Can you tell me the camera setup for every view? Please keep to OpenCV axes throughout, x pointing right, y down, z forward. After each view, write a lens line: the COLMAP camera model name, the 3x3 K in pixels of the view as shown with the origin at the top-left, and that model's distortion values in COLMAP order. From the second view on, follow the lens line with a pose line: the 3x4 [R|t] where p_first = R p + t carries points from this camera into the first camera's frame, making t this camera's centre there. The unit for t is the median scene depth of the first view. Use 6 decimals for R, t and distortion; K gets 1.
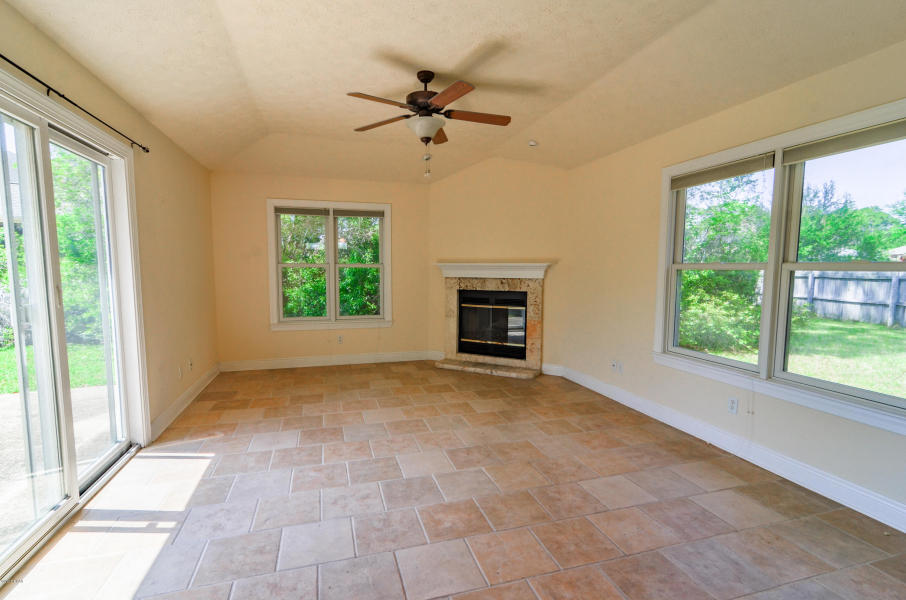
lens RADIAL K [[432.3, 0, 450.6], [0, 432.3, 307.0], [0, 0, 1]] dist [-0.001474, 0.000580]
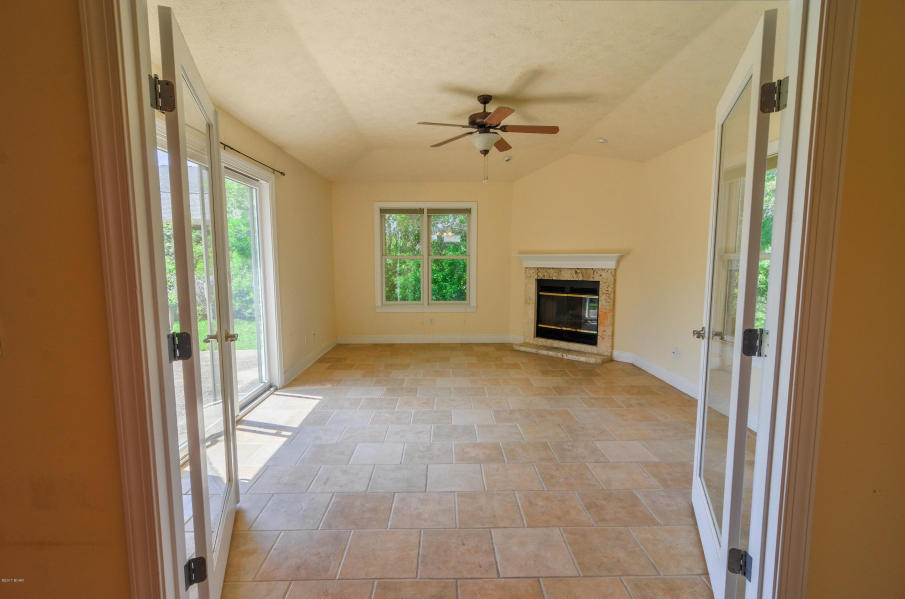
lens RADIAL K [[435.2, 0, 450.2], [0, 435.2, 305.9], [0, 0, 1]] dist [-0.001609, 0.000307]
pose [[0.963414, 0.024782, -0.266871, 0.133402], [-0.020128, 0.999594, 0.020160, 0.012873], [0.267263, -0.014050, 0.963521, -0.140979]]
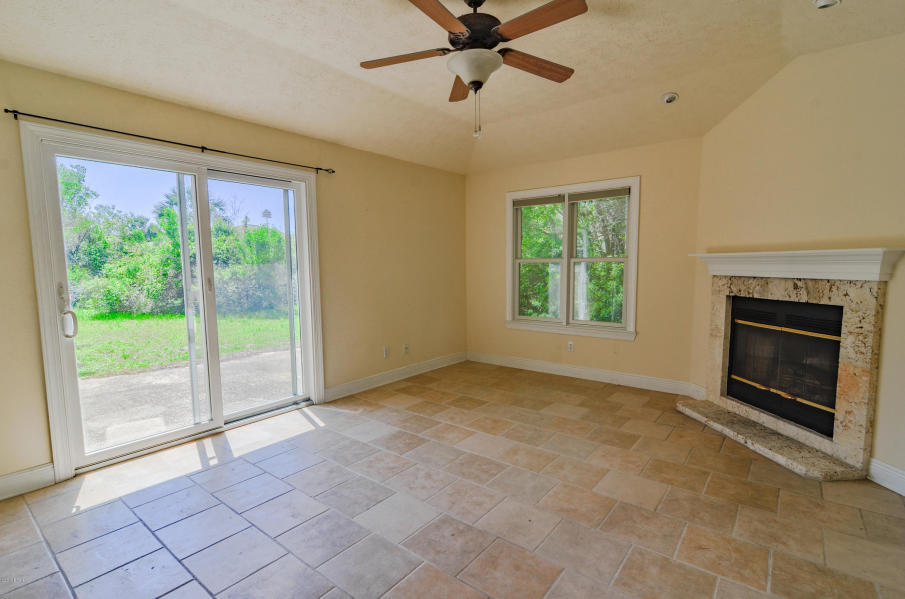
lens RADIAL K [[435.2, 0, 450.2], [0, 435.2, 305.9], [0, 0, 1]] dist [-0.001609, 0.000307]
pose [[0.570657, 0.070419, -0.818163, 0.394945], [-0.063765, 0.997108, 0.041346, -0.033398], [0.818709, 0.028576, 0.573497, 0.407058]]
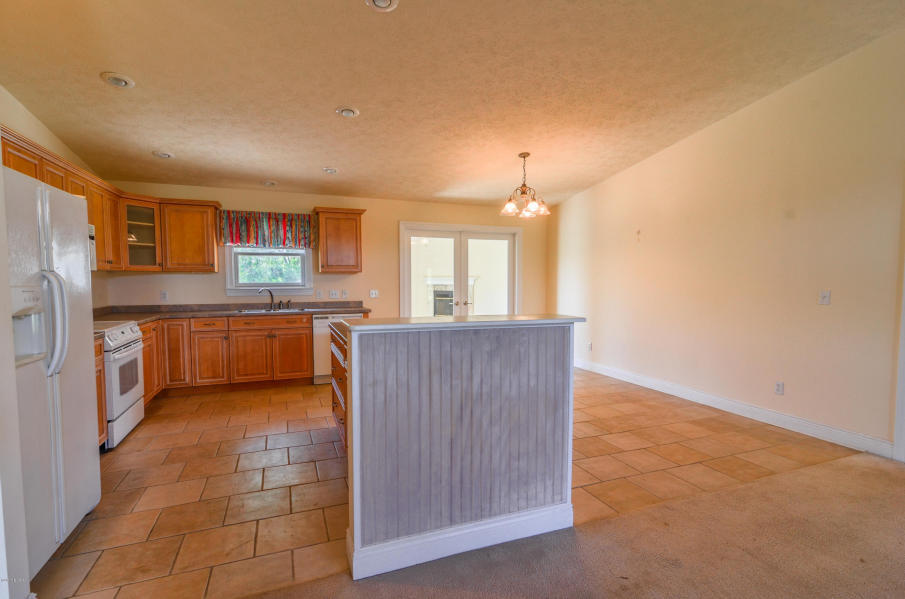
lens RADIAL K [[431.8, 0, 450.1], [0, 431.8, 306.5], [0, 0, 1]] dist [-0.001474, 0.000580]
pose [[0.996624, -0.006367, 0.081859, -0.093303], [0.008937, 0.999477, -0.031068, 0.127798], [-0.081618, 0.031695, 0.996160, -1.344373]]
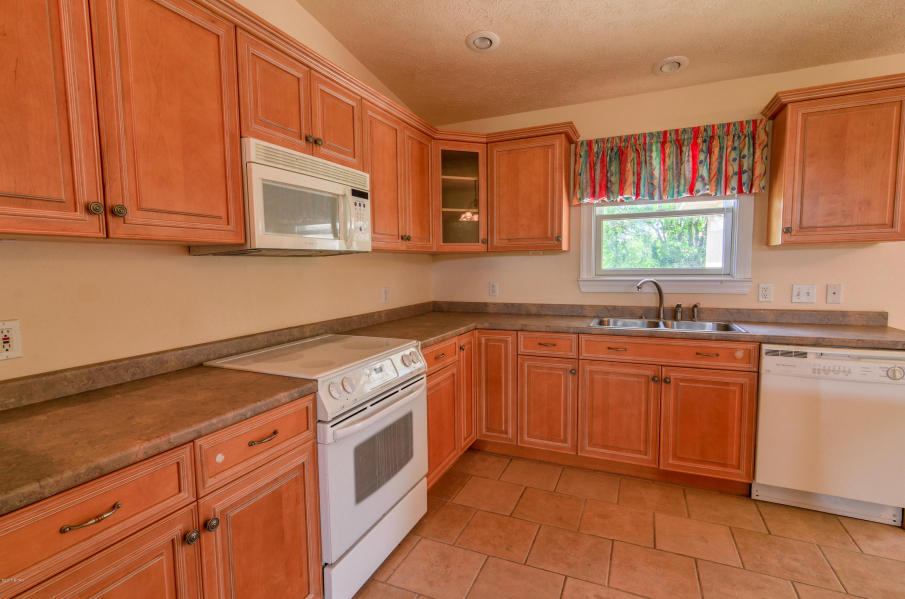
lens RADIAL K [[437.9, 0, 440.4], [0, 437.9, 302.9], [0, 0, 1]] dist [-0.001656, 0.000211]
pose [[0.747699, 0.047536, -0.662334, -0.313855], [-0.048273, 0.998686, 0.017181, 0.072235], [0.662280, 0.019127, 0.749012, -0.775884]]
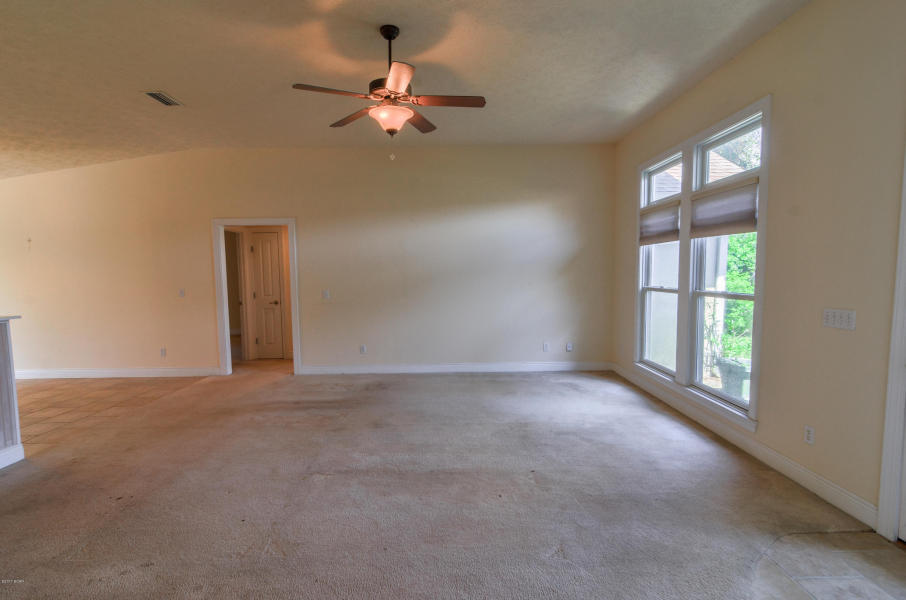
lens RADIAL K [[438.2, 0, 450.3], [0, 438.2, 307.4], [0, 0, 1]] dist [-0.001599, -0.000099]
pose [[0.276002, -0.084600, 0.957427, -0.404138], [0.102339, 0.993043, 0.058245, 0.144268], [-0.955693, 0.081906, 0.282740, -1.774231]]
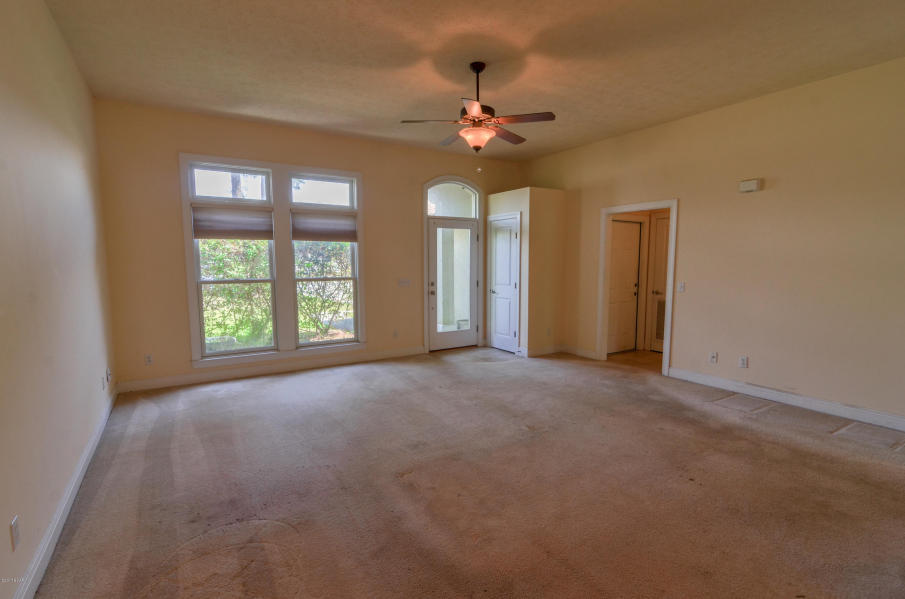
lens RADIAL K [[435.2, 0, 450.2], [0, 435.2, 305.9], [0, 0, 1]] dist [-0.001609, 0.000307]
pose [[-0.961942, 0.028524, -0.271762, 0.525004], [-0.025957, 0.980501, 0.194792, 0.038136], [0.272019, 0.194433, -0.942444, -0.695717]]
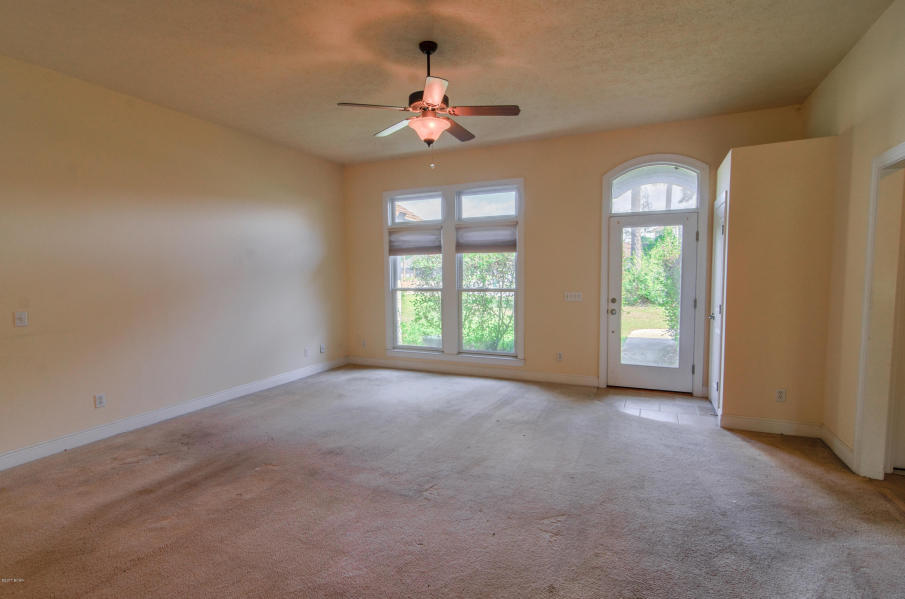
lens RADIAL K [[445.4, 0, 449.3], [0, 445.4, 307.3], [0, 0, 1]] dist [0.001199, 0.000080]
pose [[-0.752589, -0.044271, 0.657001, -0.270336], [0.072994, 0.985980, 0.150052, 0.063655], [-0.654432, 0.160884, -0.738806, -0.959801]]
